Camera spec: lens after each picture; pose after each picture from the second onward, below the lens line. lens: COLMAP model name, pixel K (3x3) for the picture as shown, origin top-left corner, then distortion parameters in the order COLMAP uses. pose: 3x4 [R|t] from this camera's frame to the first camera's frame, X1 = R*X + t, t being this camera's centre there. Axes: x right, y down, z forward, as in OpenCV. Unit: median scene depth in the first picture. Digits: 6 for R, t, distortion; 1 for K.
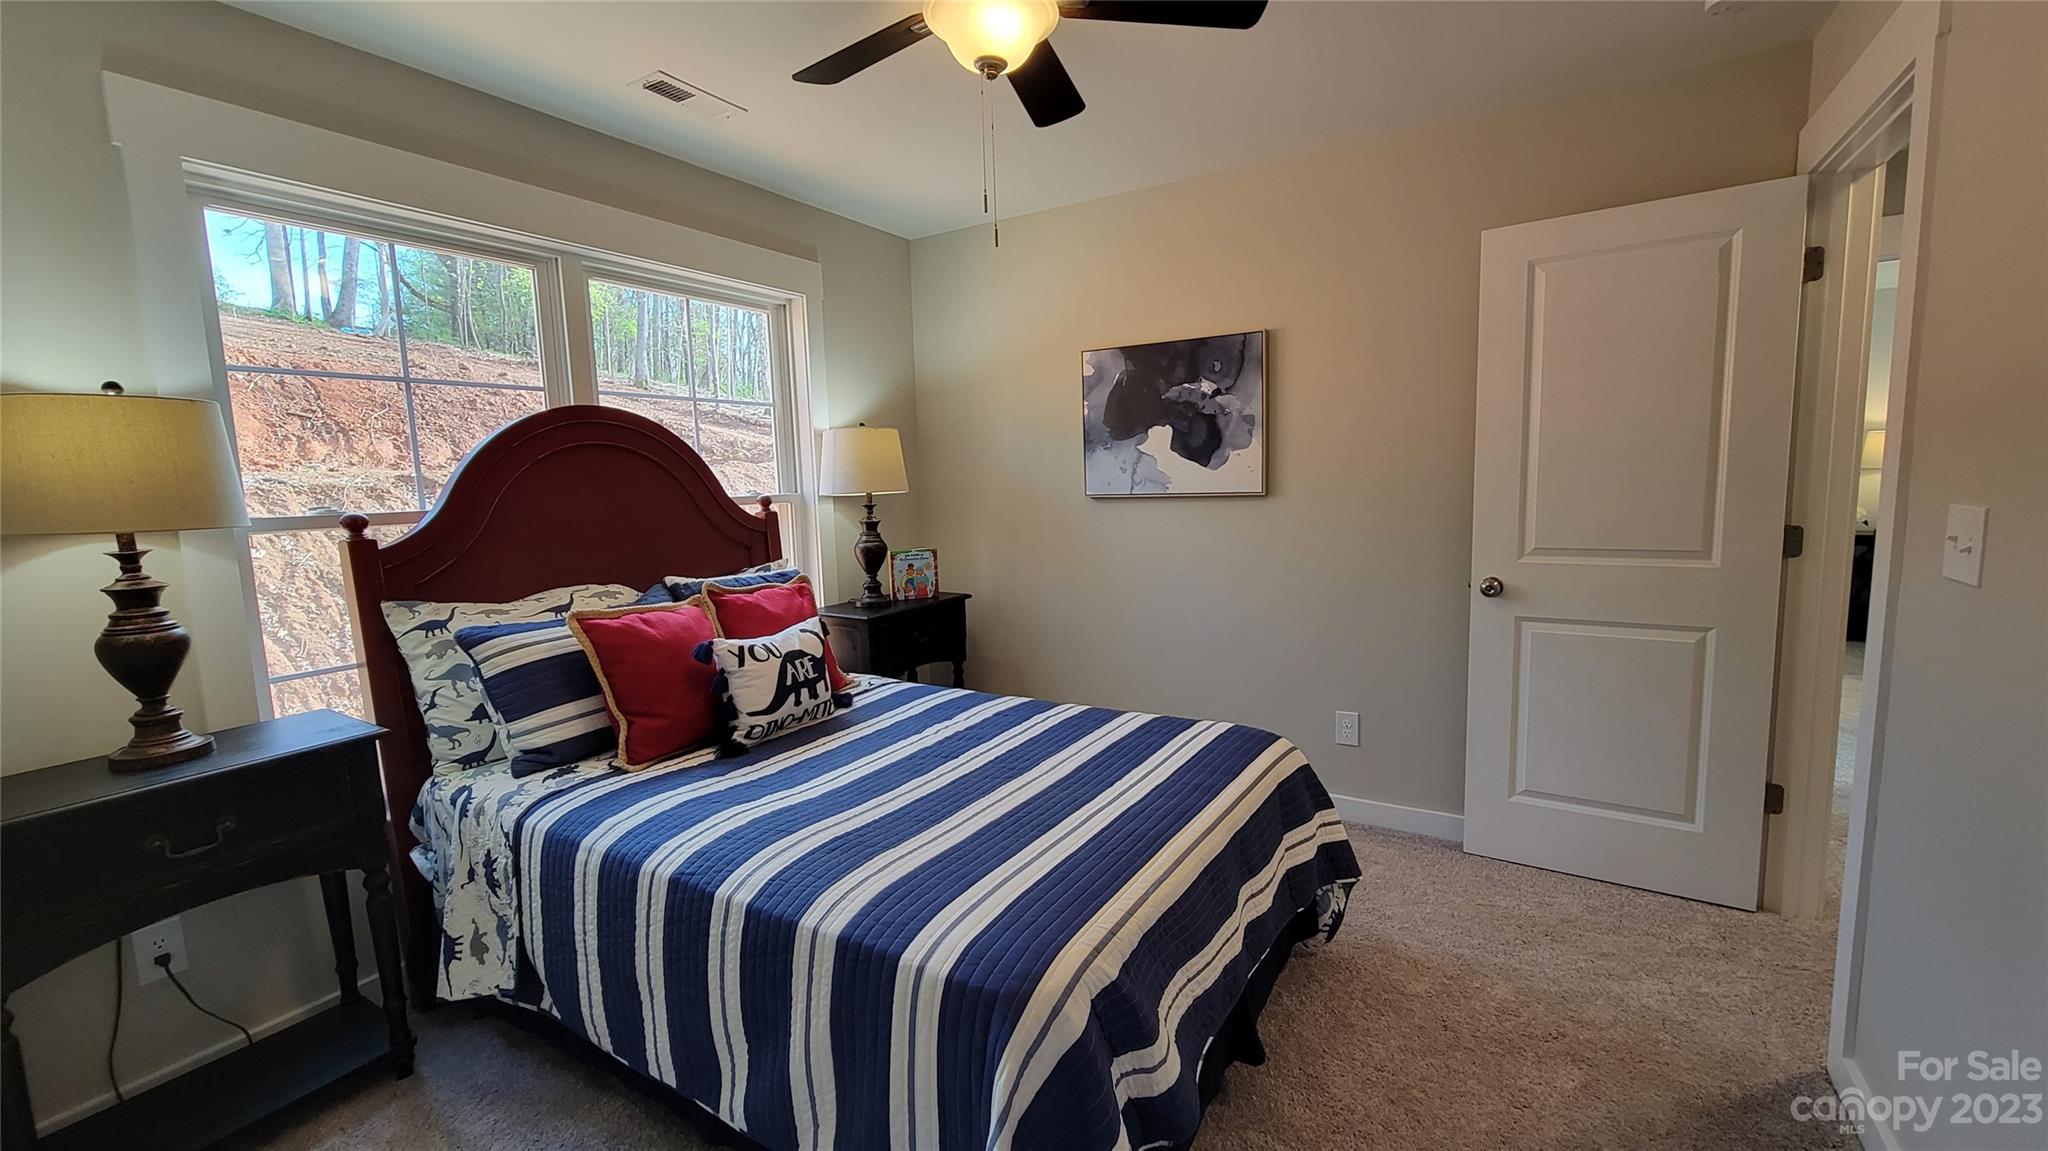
lens RADIAL K [[836.2, 0, 1024.5], [0, 836.2, 580.4], [0, 0, 1]] dist [0.004209, -0.003758]
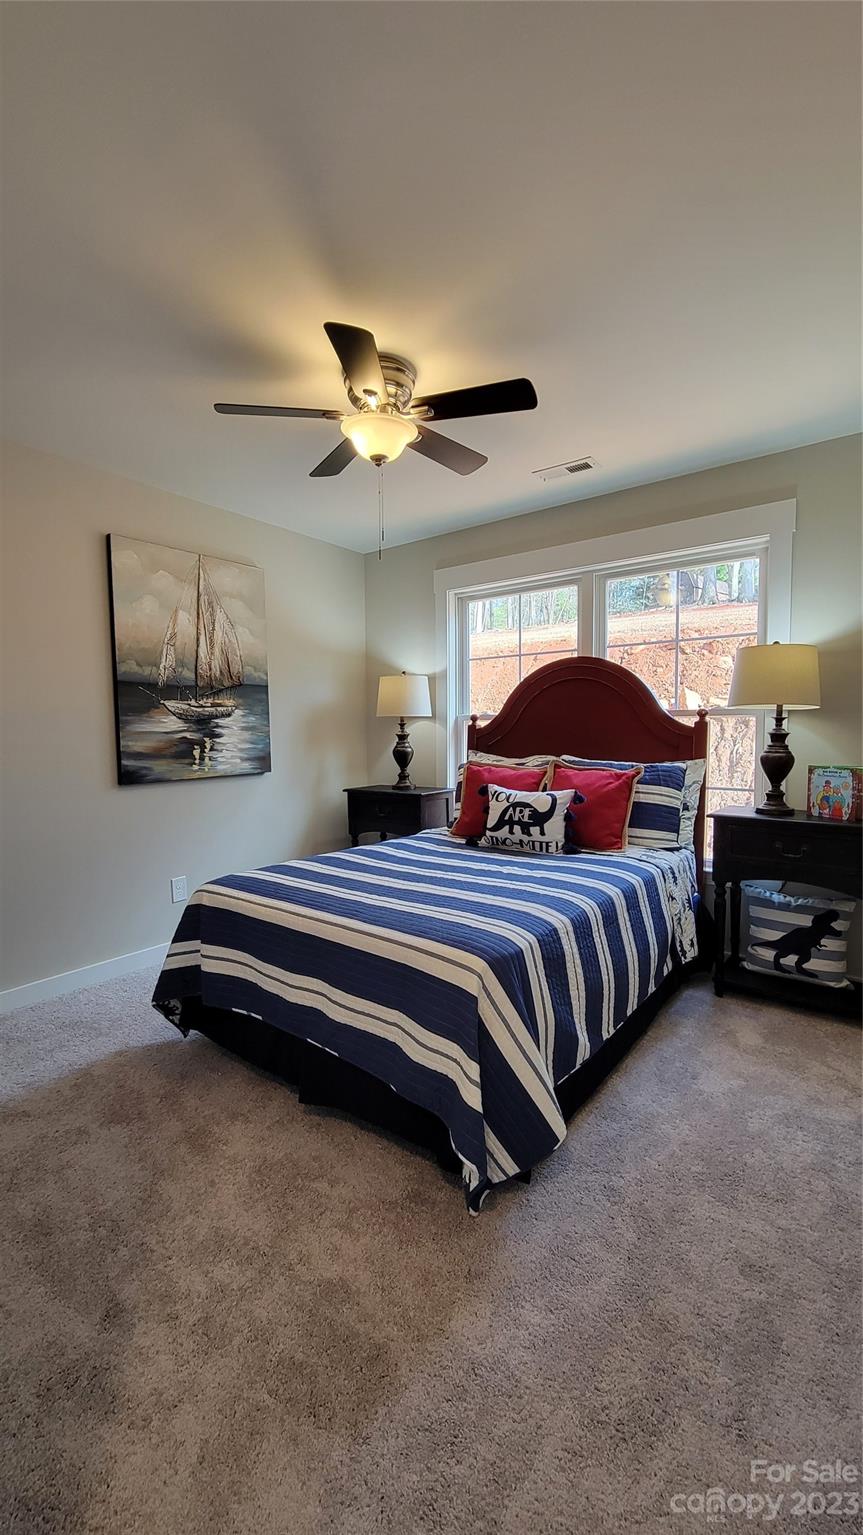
lens RADIAL K [[626.7, 0, 428.7], [0, 626.7, 772.0], [0, 0, 1]] dist [0.004209, -0.003758]
pose [[-0.103386, 0.095819, -0.990015, 0.694638], [-0.112872, 0.987789, 0.107390, -0.061618], [0.988216, 0.122848, -0.091308, 0.686299]]
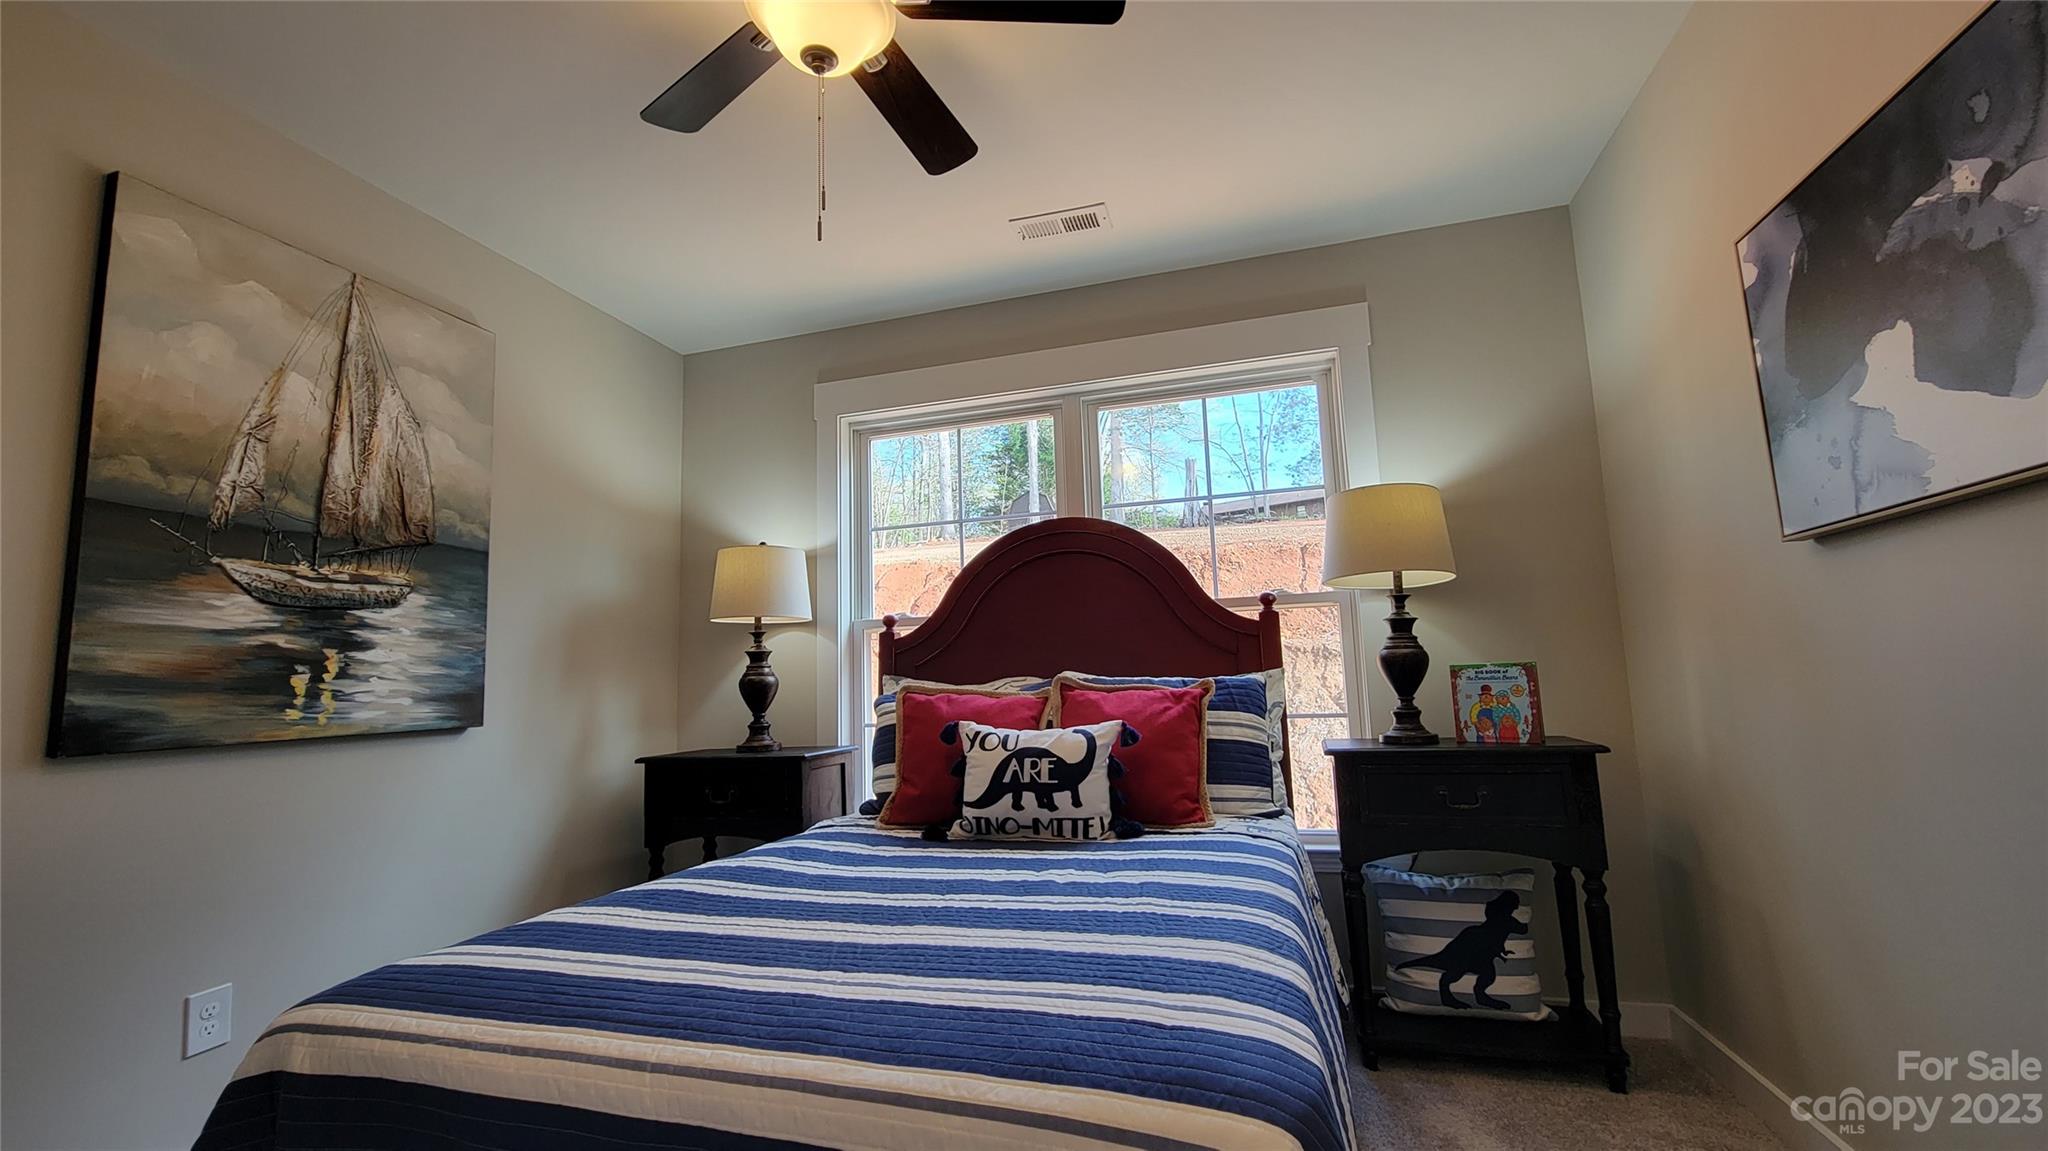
lens RADIAL K [[836.2, 0, 1024.5], [0, 836.2, 580.4], [0, 0, 1]] dist [0.004209, -0.003758]
pose [[0.259852, -0.102353, -0.960209, 0.436834], [-0.094119, 0.986948, -0.130673, 0.019302], [0.961051, 0.124329, 0.246828, 0.557052]]
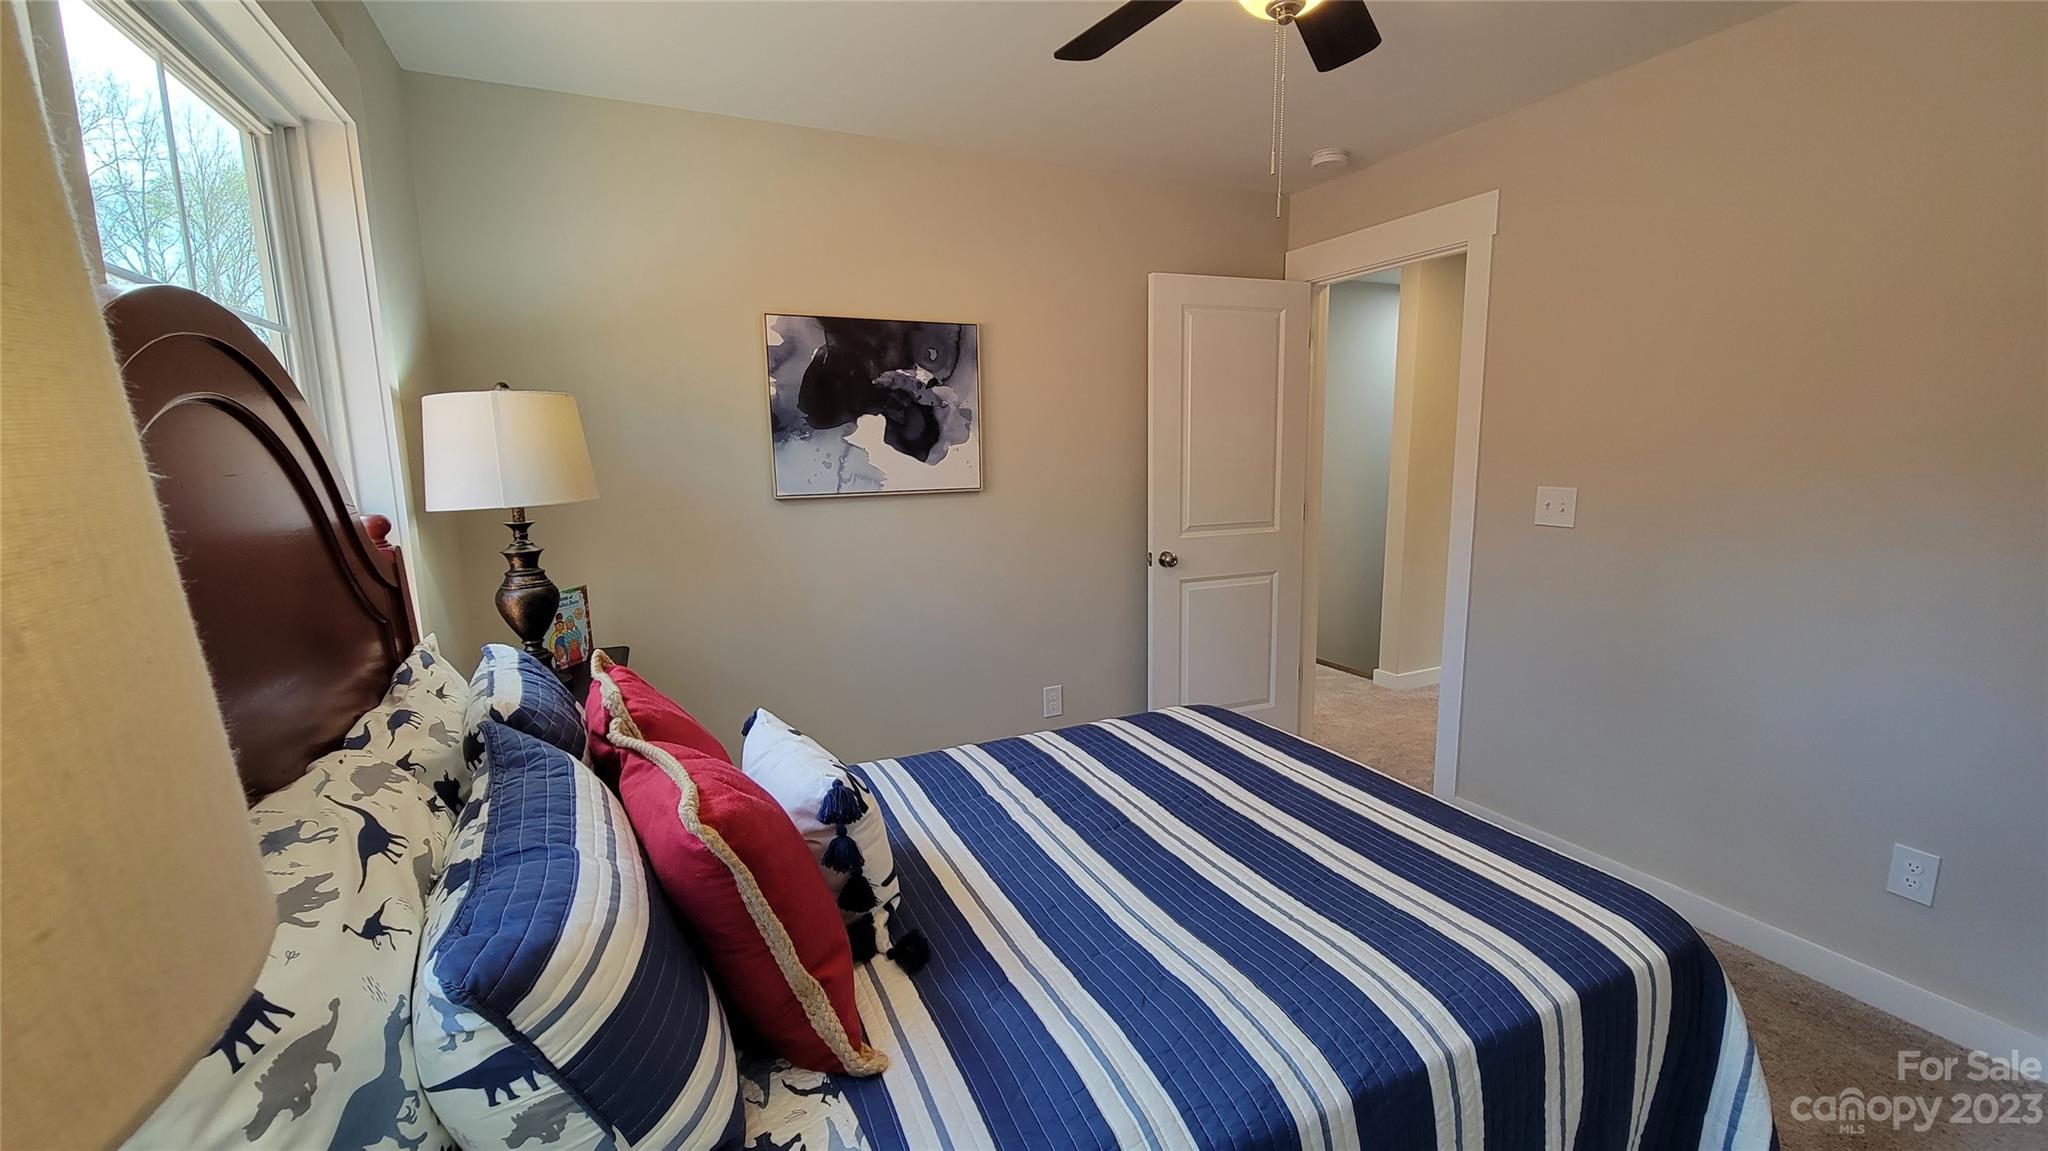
lens RADIAL K [[836.2, 0, 1024.5], [0, 836.2, 580.4], [0, 0, 1]] dist [0.004209, -0.003758]
pose [[0.551996, -0.114176, 0.825993, -0.514008], [0.102141, 0.992380, 0.068917, -0.058704], [-0.827567, 0.046326, 0.559452, 0.400829]]
